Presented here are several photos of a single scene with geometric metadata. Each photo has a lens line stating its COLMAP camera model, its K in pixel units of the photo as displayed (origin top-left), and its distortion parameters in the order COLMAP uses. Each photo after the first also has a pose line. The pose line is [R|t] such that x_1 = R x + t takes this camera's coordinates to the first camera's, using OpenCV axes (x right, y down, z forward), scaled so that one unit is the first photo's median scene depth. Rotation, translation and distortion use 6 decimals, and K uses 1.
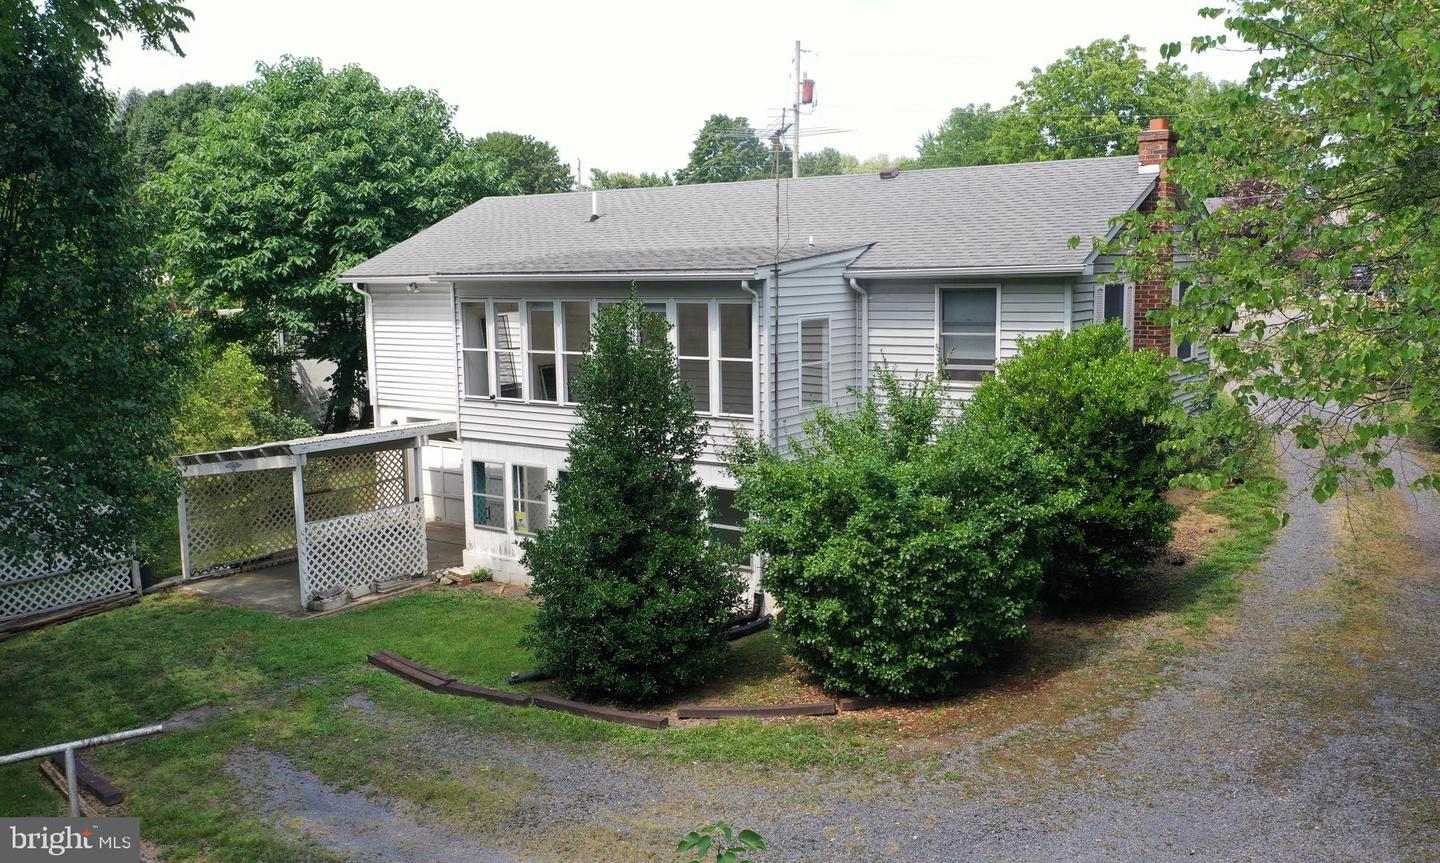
lens RADIAL K [[1164.8, 0, 720.0], [0, 1164.8, 431.5], [0, 0, 1]] dist [0.008829, -0.001791]
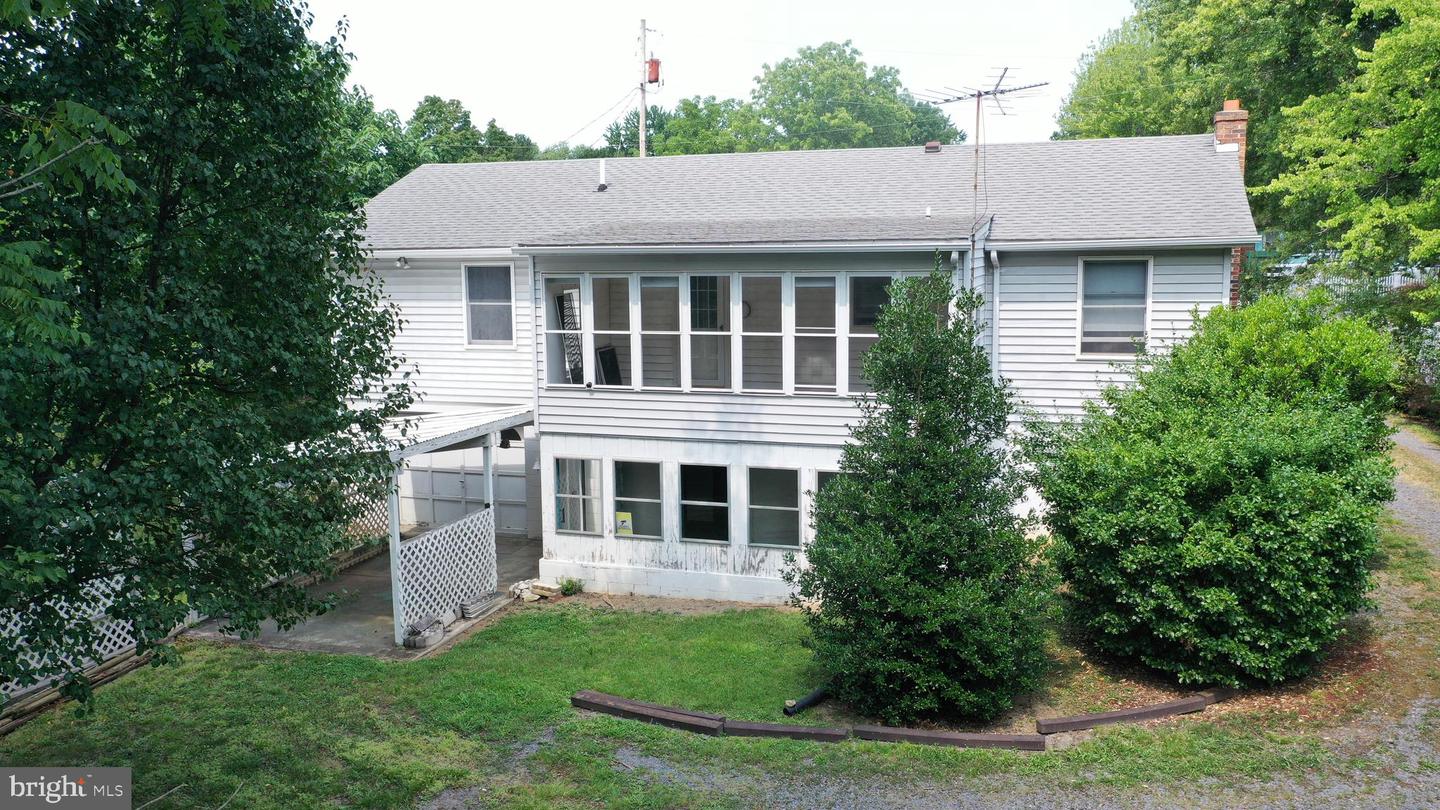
lens RADIAL K [[1096.9, 0, 720.0], [0, 1096.9, 405.0], [0, 0, 1]] dist [0.007036, 0.001223]
pose [[0.955286, -0.038498, 0.293165, -0.367571], [0.038500, 0.999242, 0.005765, -0.016276], [-0.293165, 0.005779, 0.956044, 0.186055]]
